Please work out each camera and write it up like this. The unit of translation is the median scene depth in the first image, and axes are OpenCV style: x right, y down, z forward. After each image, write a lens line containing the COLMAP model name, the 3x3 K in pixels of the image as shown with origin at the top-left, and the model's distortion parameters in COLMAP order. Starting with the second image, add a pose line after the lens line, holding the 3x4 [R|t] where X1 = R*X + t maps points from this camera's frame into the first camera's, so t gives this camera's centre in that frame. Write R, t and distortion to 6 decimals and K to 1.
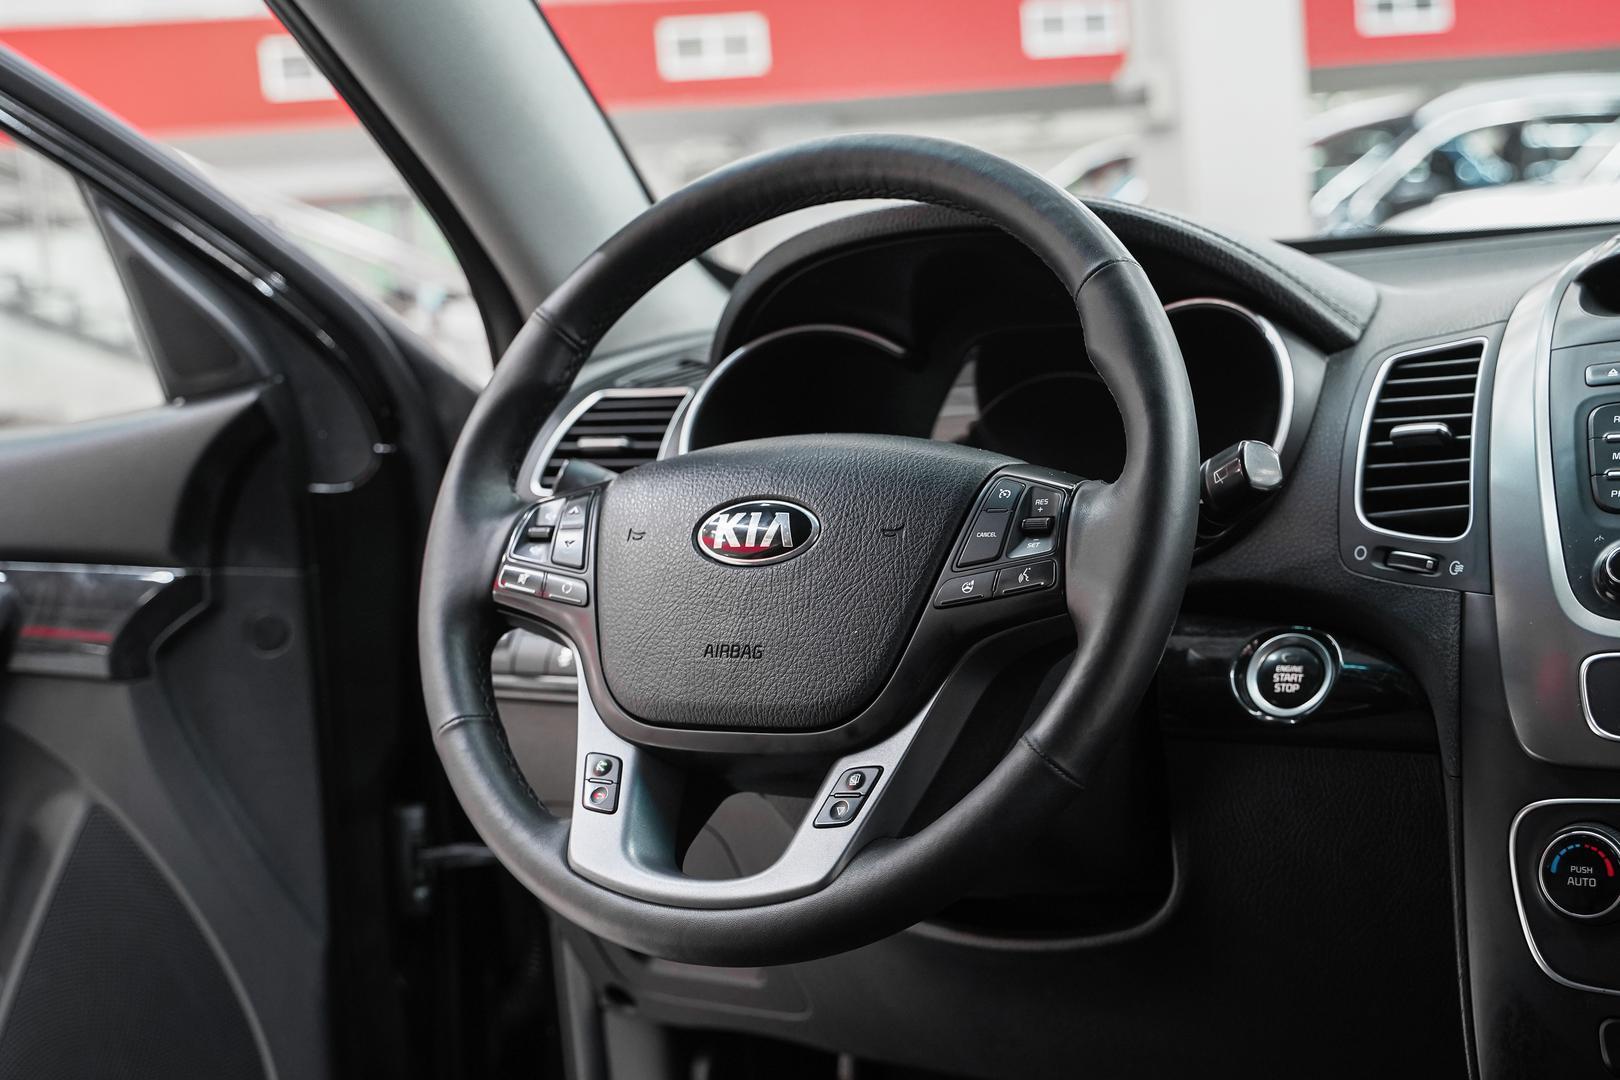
lens RADIAL K [[2256.6, 0, 810.0], [0, 2256.6, 540.0], [0, 0, 1]] dist [0.015482, 0.011842]
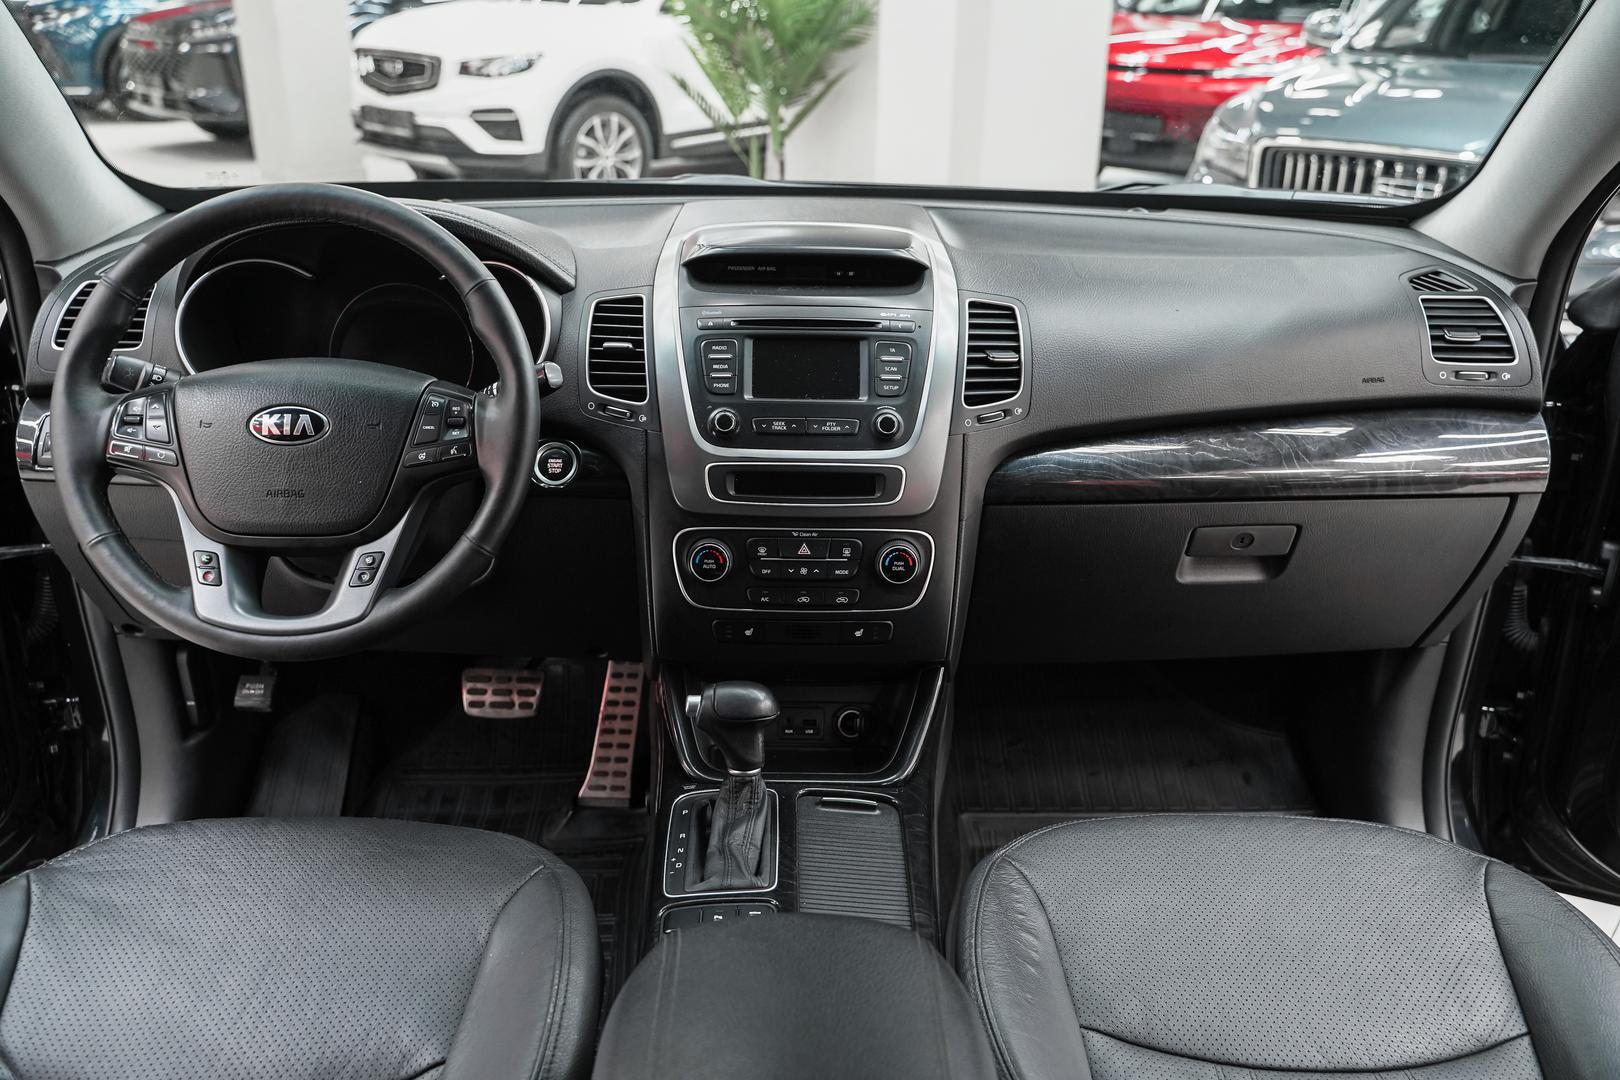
lens RADIAL K [[1282.2, 0, 810.0], [0, 1282.2, 540.0], [0, 0, 1]] dist [-0.012907, 0.002398]
pose [[0.844833, -0.121342, 0.521089, -0.212741], [-0.023479, 0.964596, 0.262684, -0.190796], [-0.534515, -0.234159, 0.812073, -0.076520]]
